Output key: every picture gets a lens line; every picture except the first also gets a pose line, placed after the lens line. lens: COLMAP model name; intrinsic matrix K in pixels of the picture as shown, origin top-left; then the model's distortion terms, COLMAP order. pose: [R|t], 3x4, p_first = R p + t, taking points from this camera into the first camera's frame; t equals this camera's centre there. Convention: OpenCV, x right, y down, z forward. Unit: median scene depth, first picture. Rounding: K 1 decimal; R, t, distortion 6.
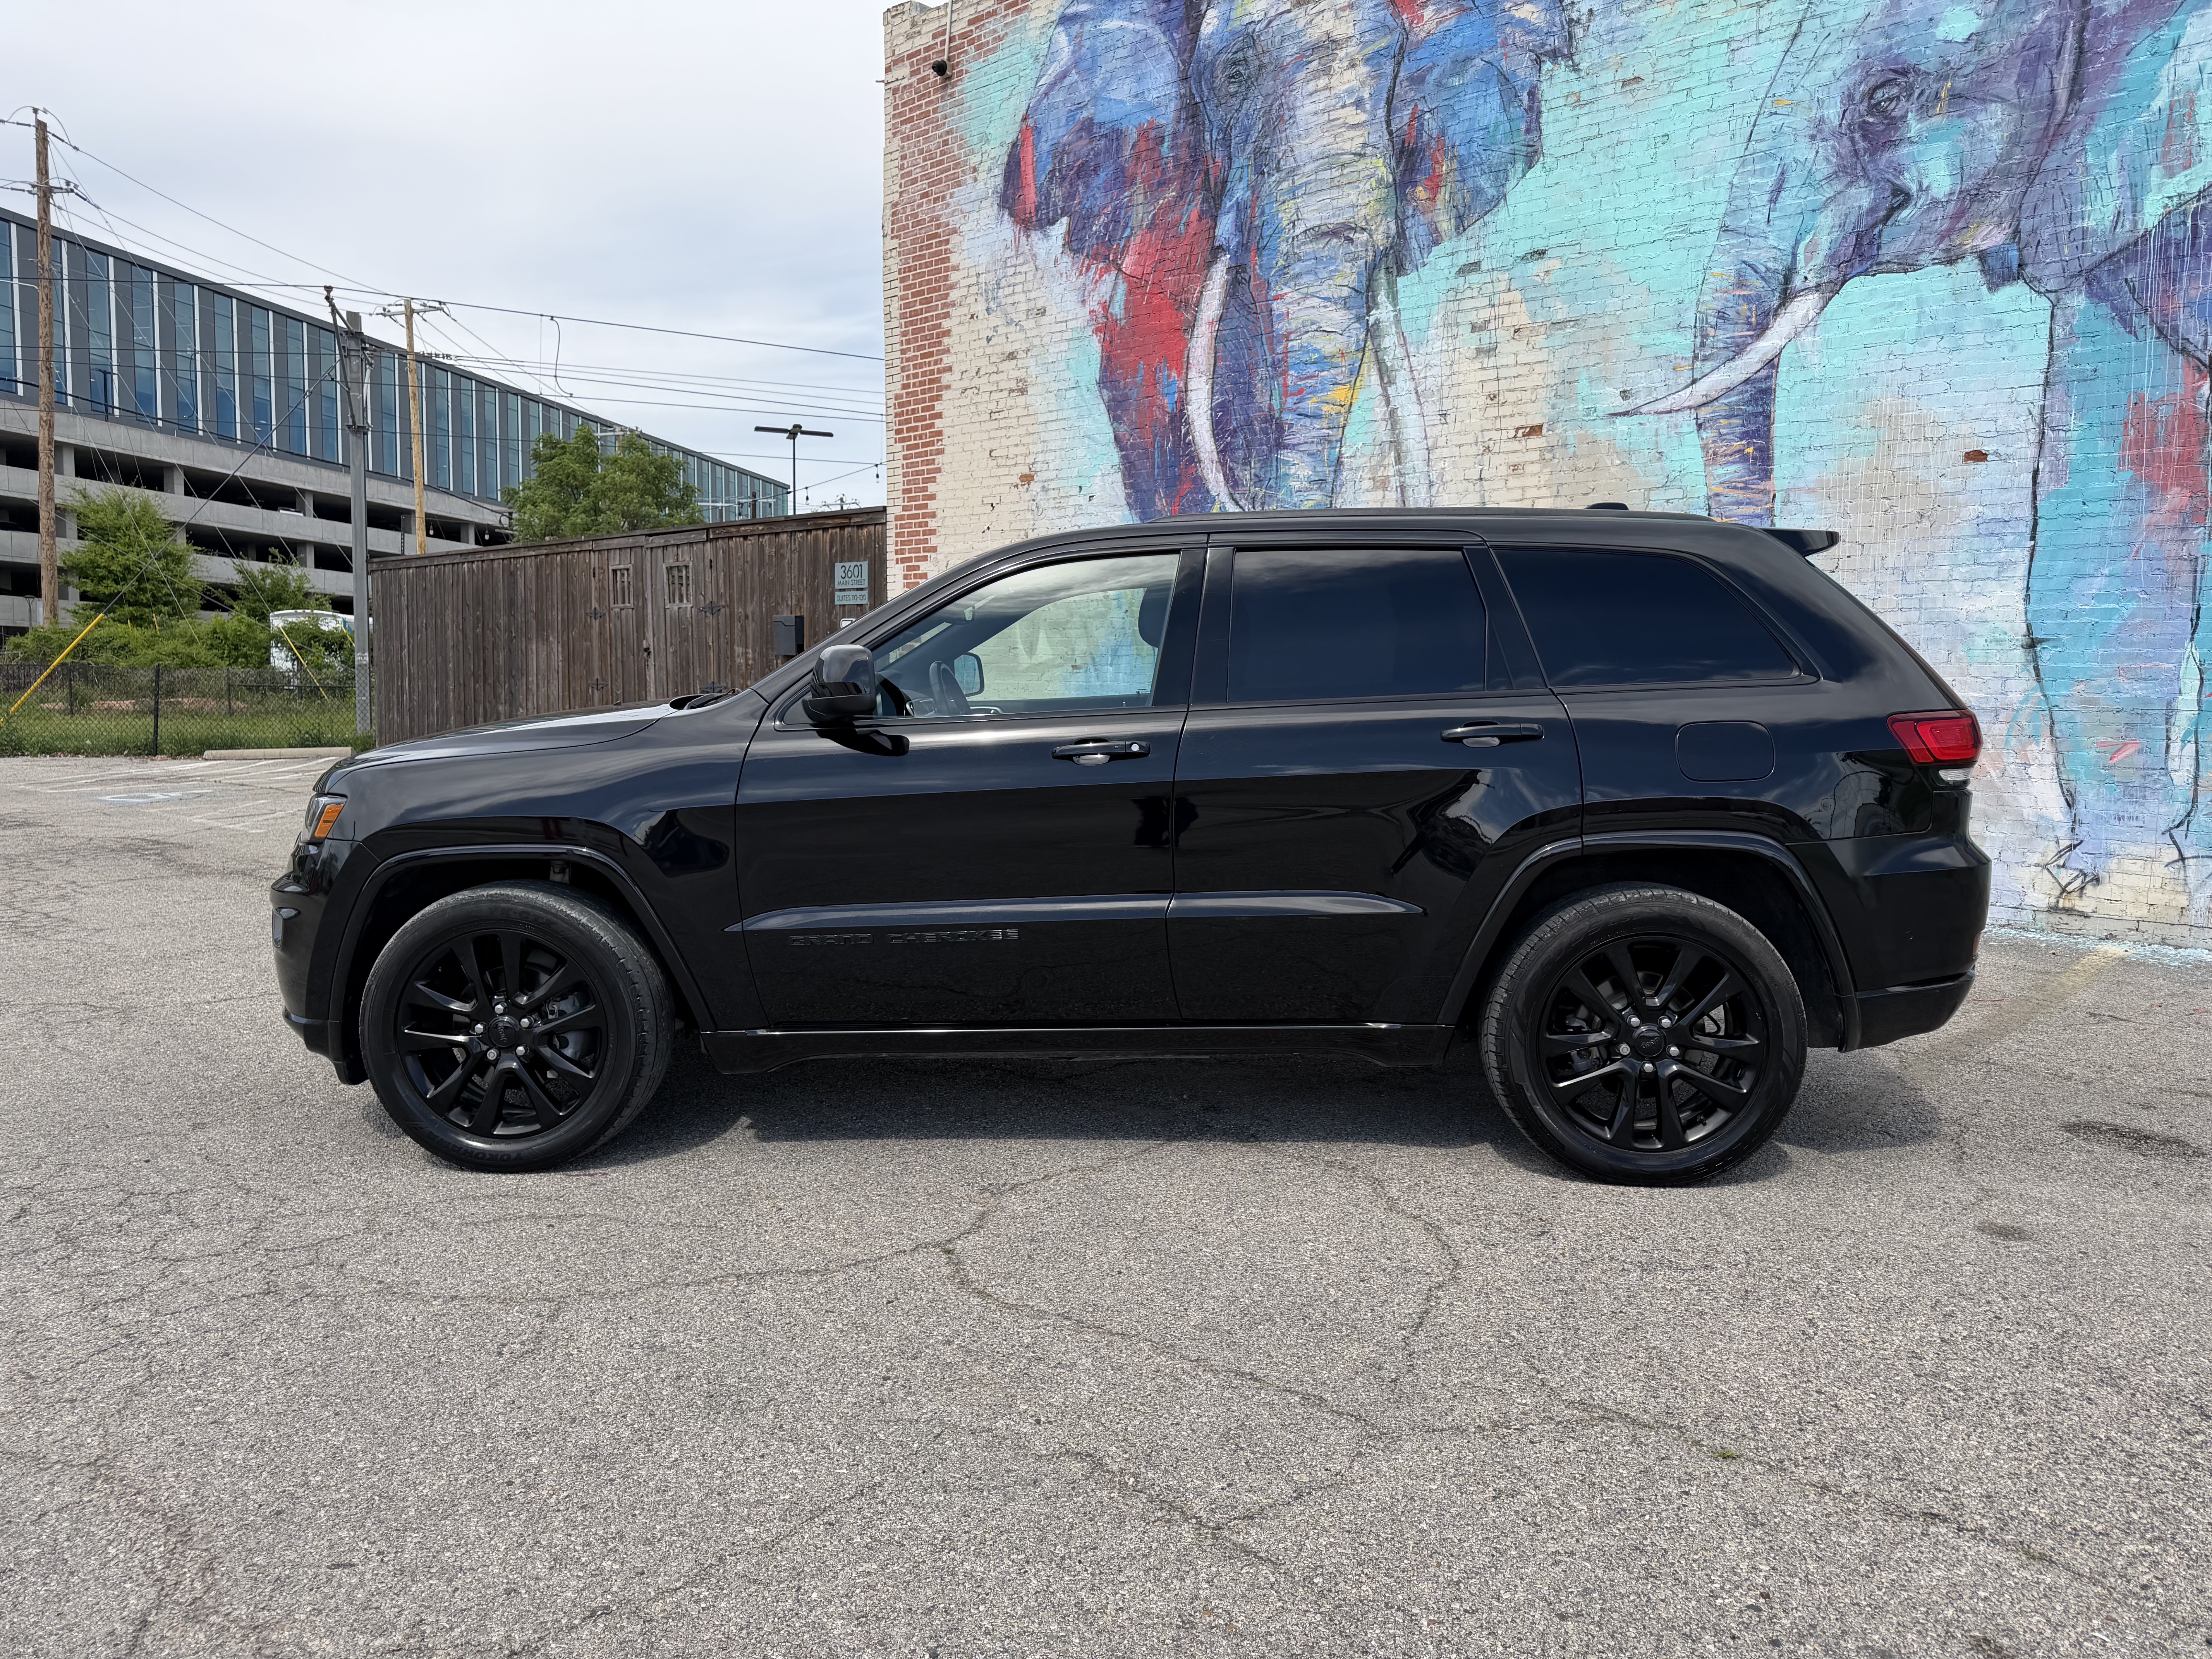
lens RADIAL K [[1576.2, 0, 1106.0], [0, 1576.2, 829.5], [0, 0, 1]] dist [0.230466, -0.422820]
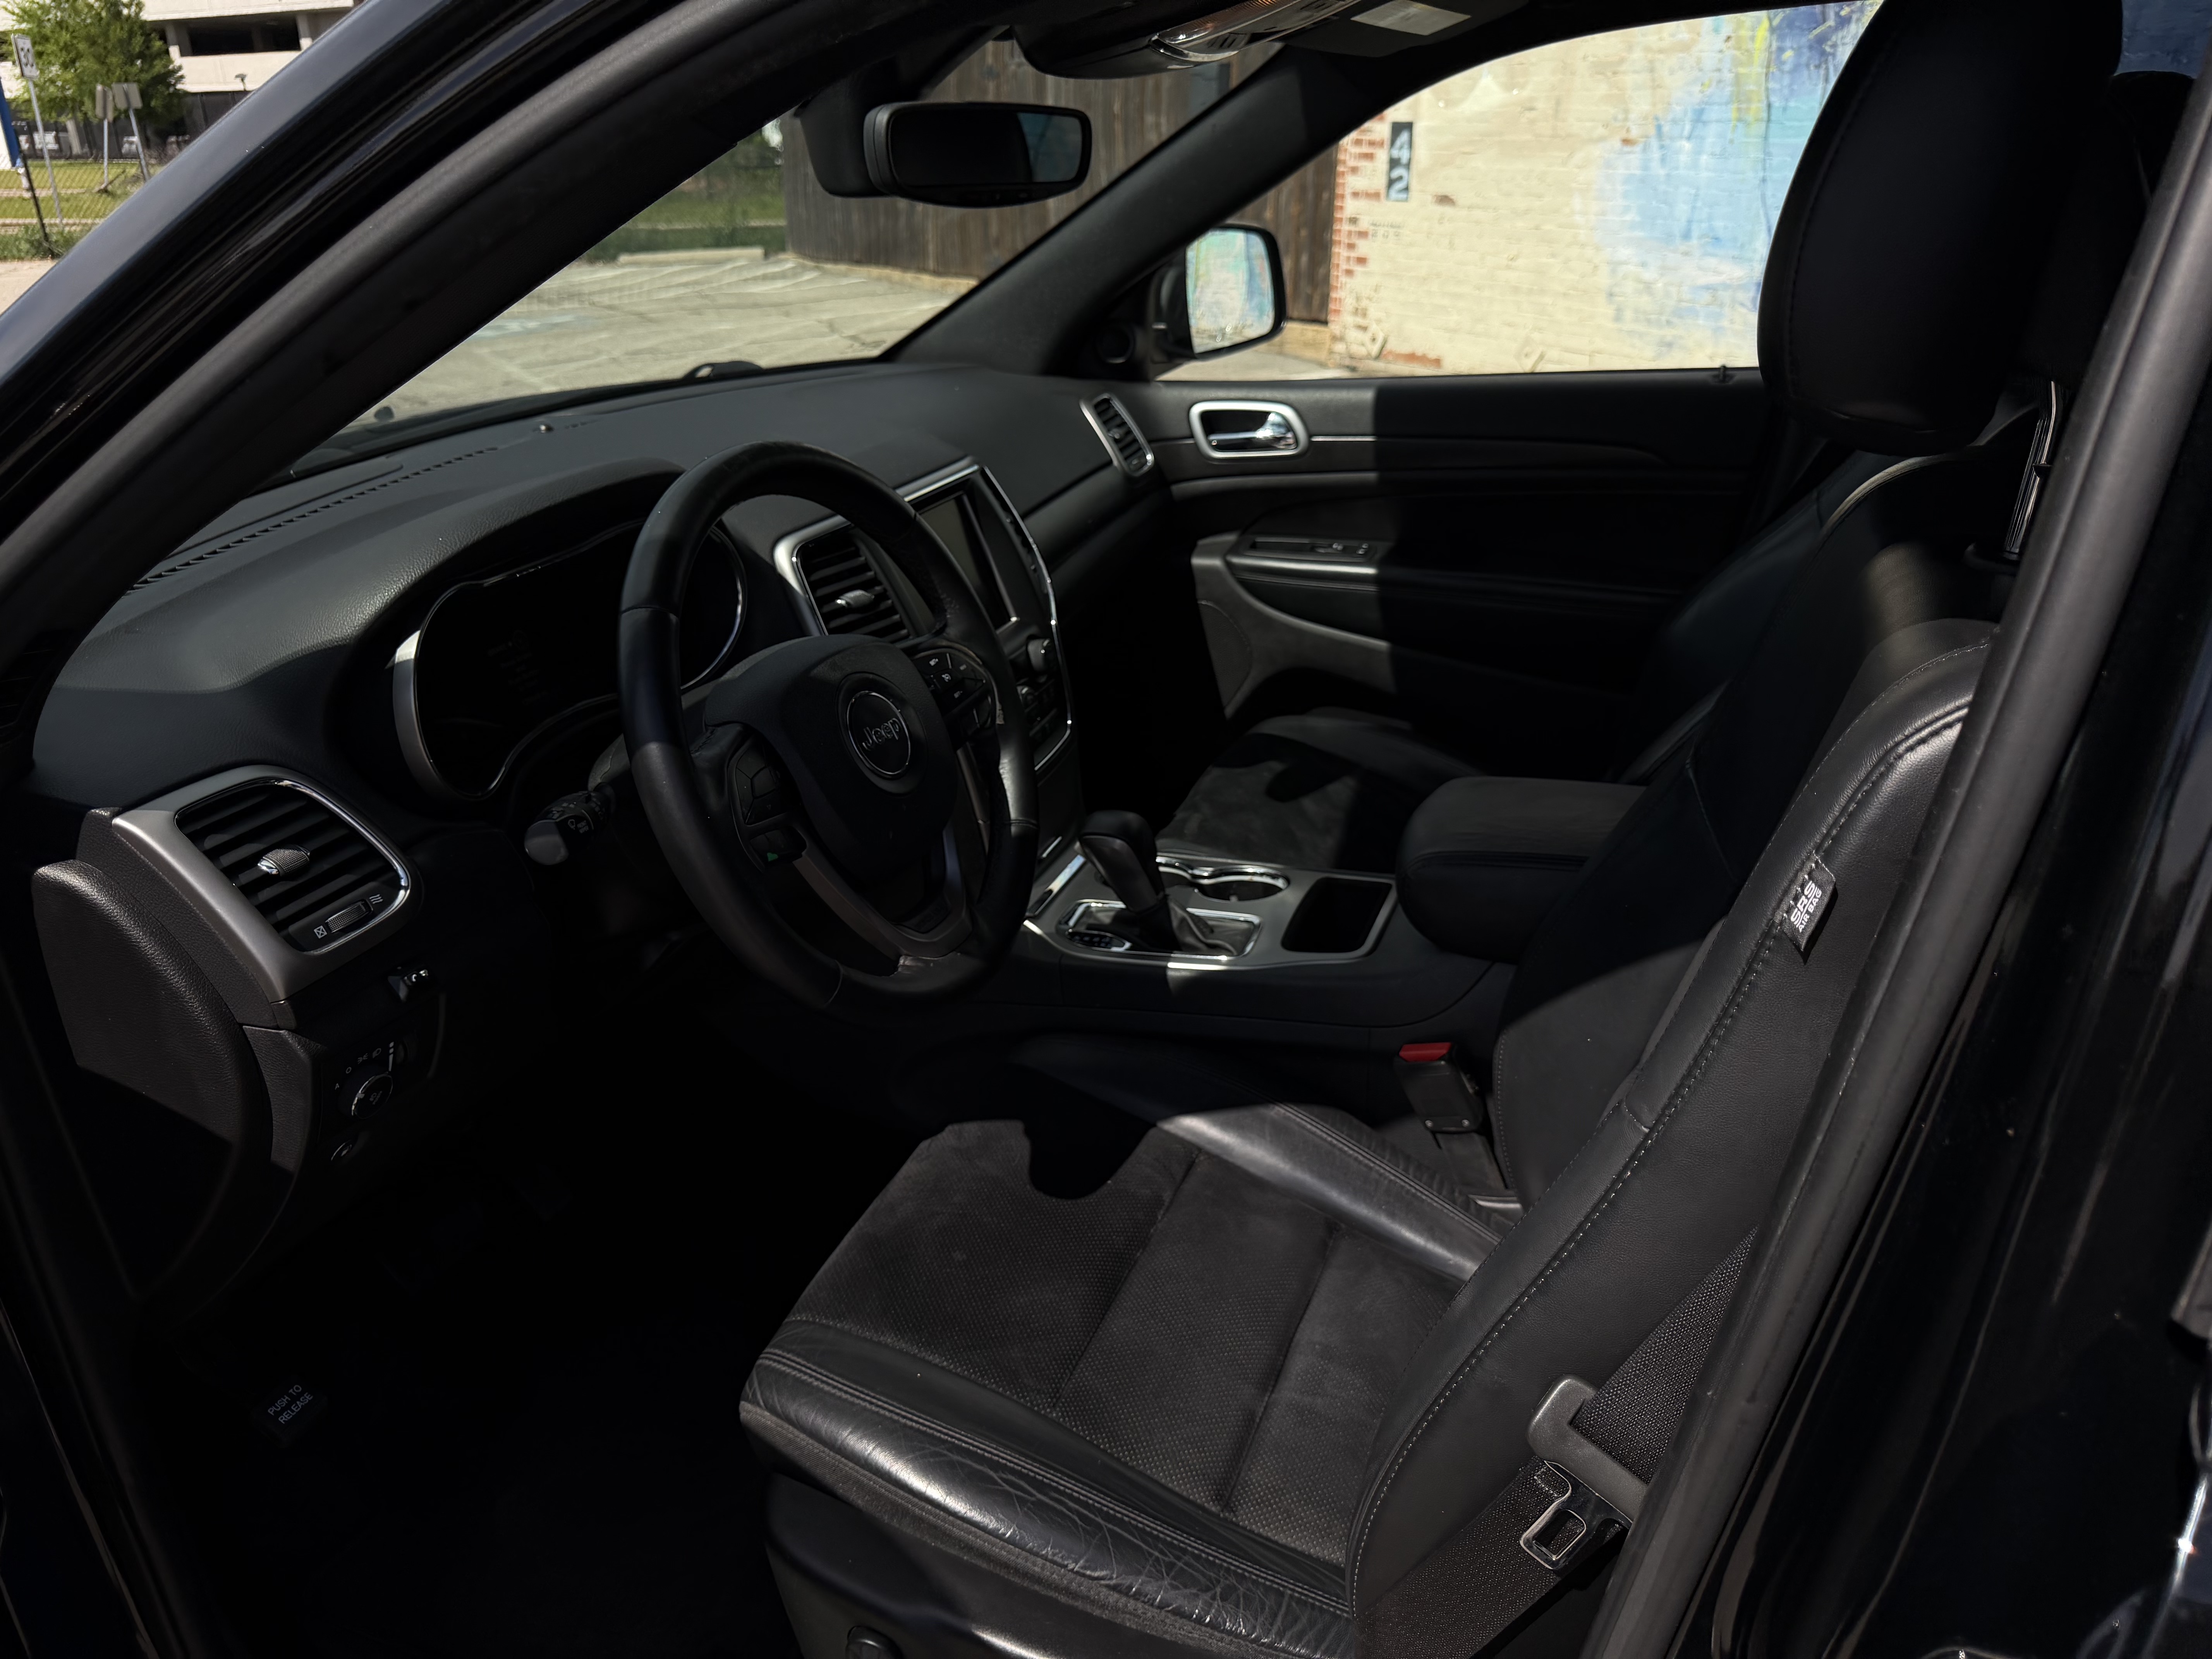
lens RADIAL K [[1560.5, 0, 1118.9], [0, 1560.5, 790.8], [0, 0, 1]] dist [0.056592, -0.090352]
pose [[0.950541, 0.097398, -0.294934, -0.002750], [-0.002135, 0.951588, 0.307369, -0.058927], [0.310593, -0.291537, 0.904731, 0.368415]]
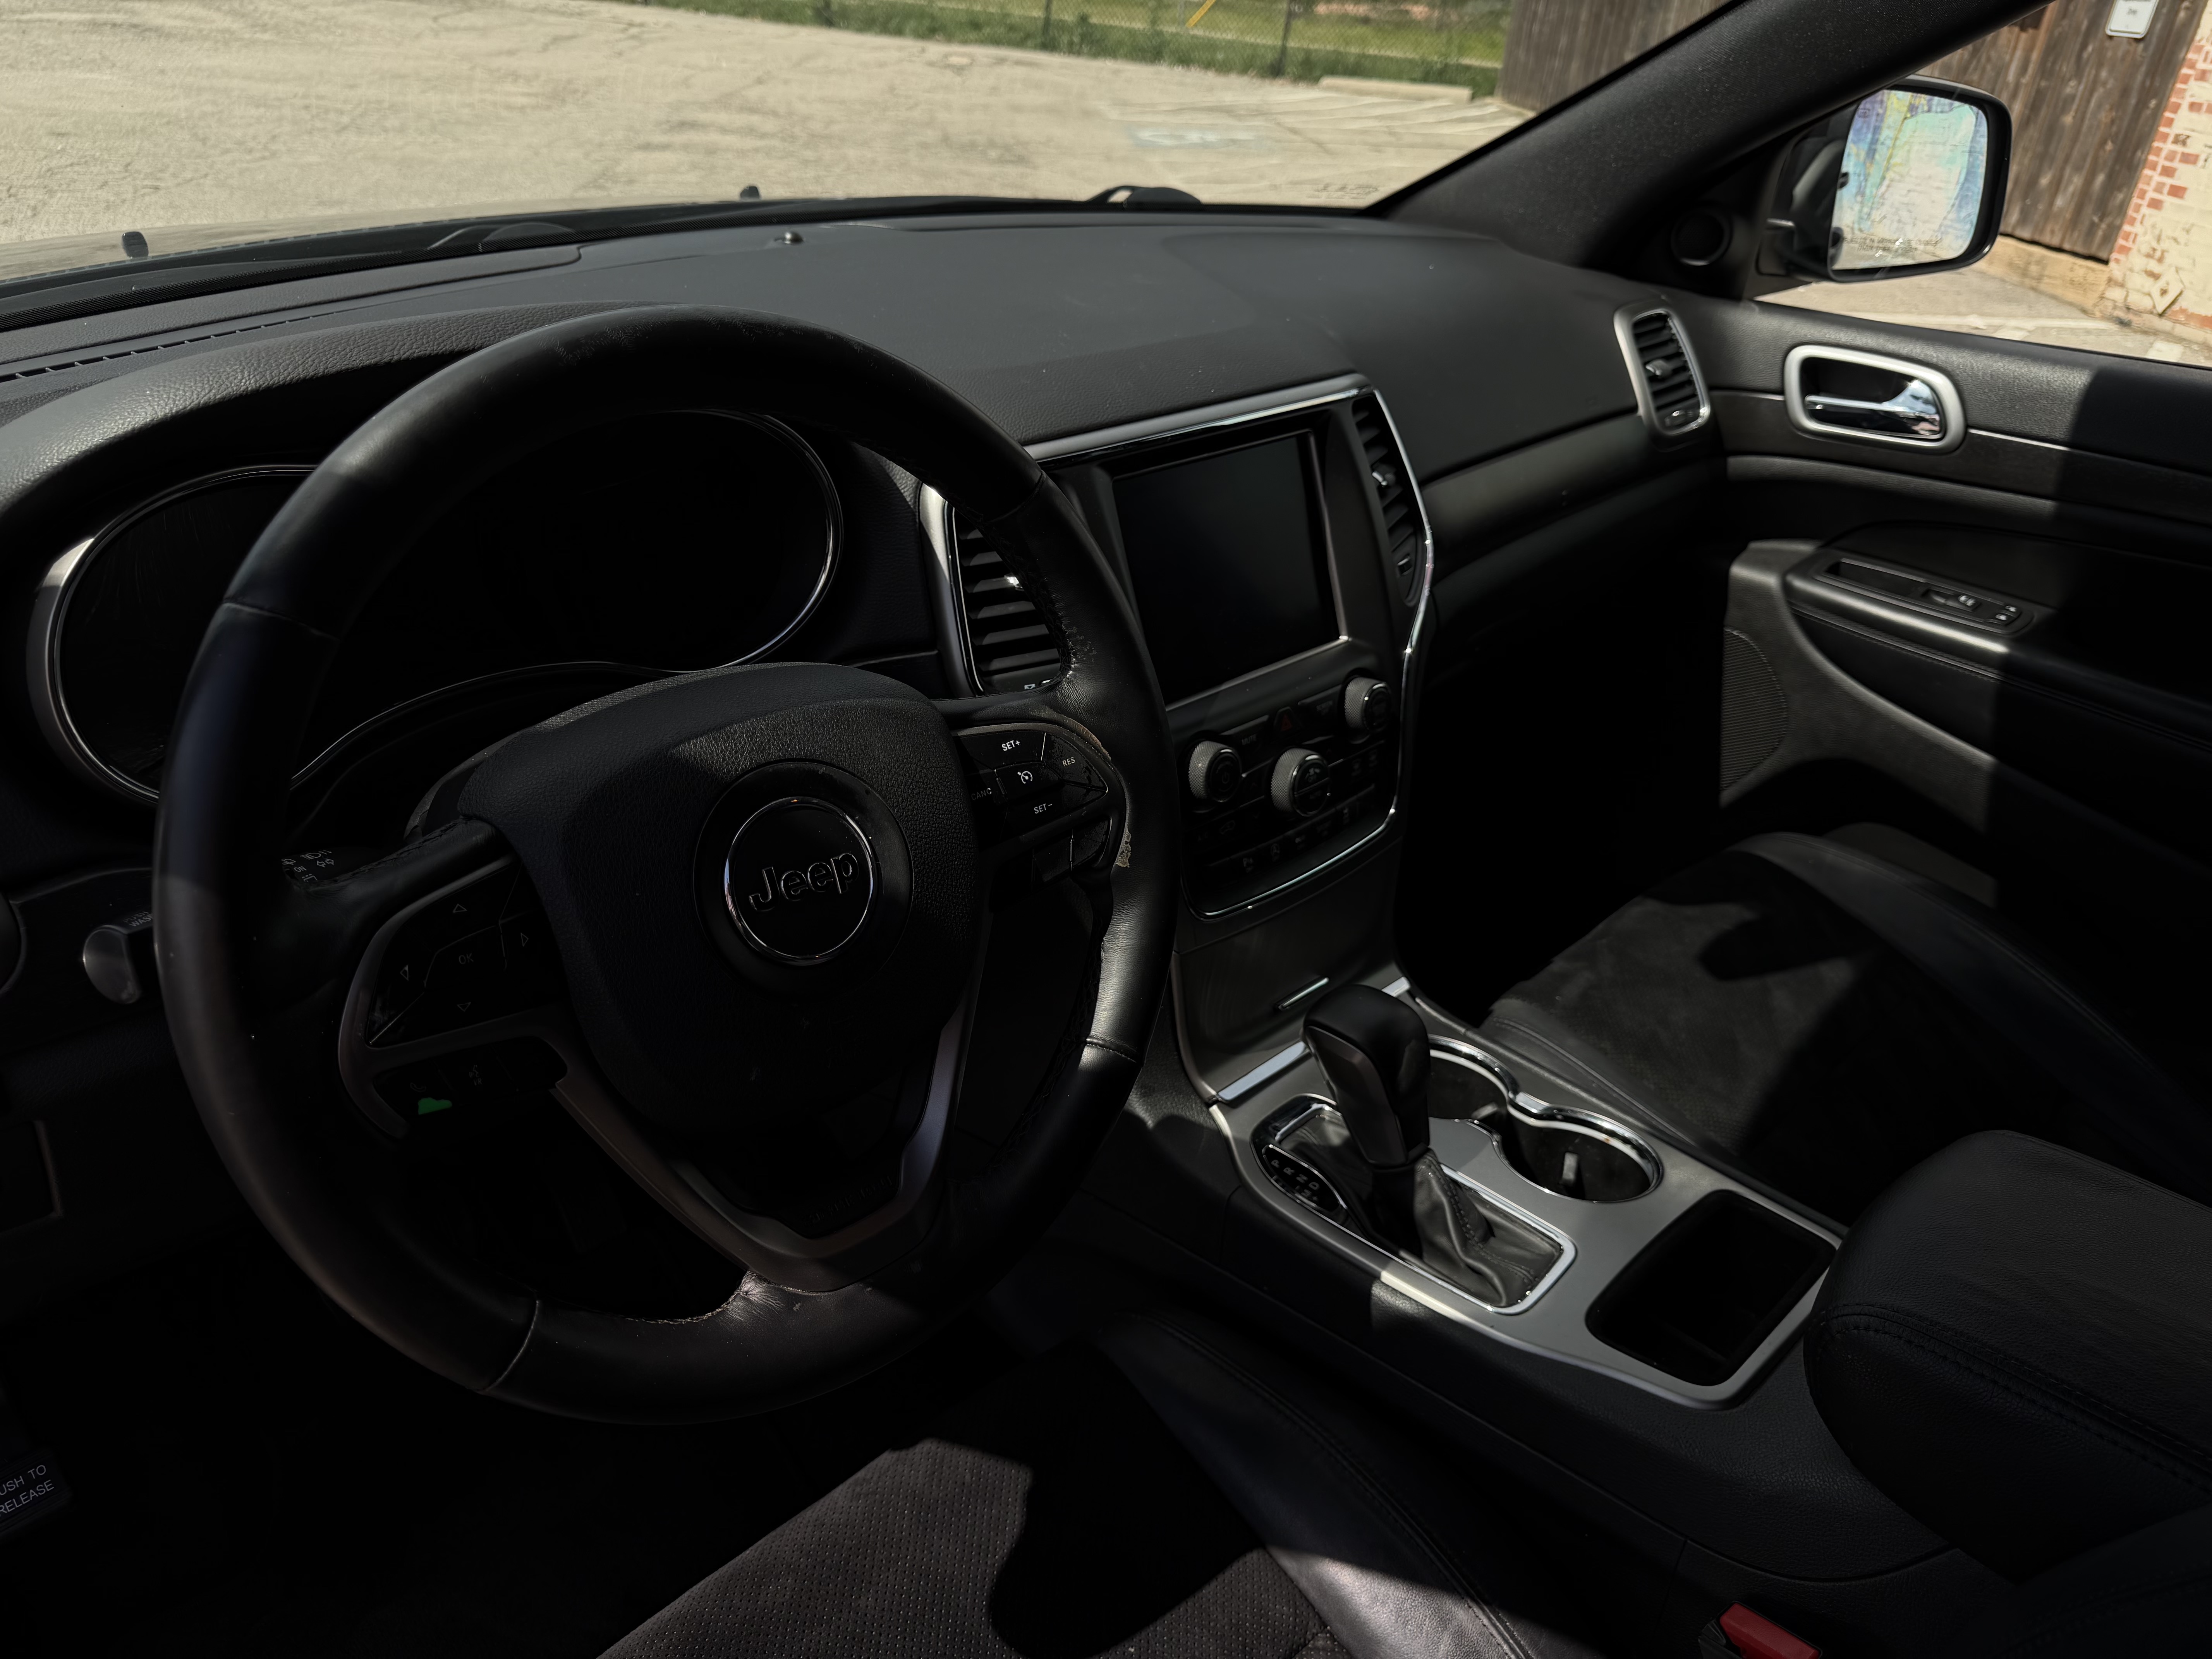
lens RADIAL K [[1560.5, 0, 1118.9], [0, 1560.5, 790.8], [0, 0, 1]] dist [0.056592, -0.090352]
pose [[0.733157, 0.353858, -0.580745, -0.006881], [-0.114730, 0.906081, 0.407251, -0.058187], [0.670311, -0.231950, 0.704899, 0.409117]]
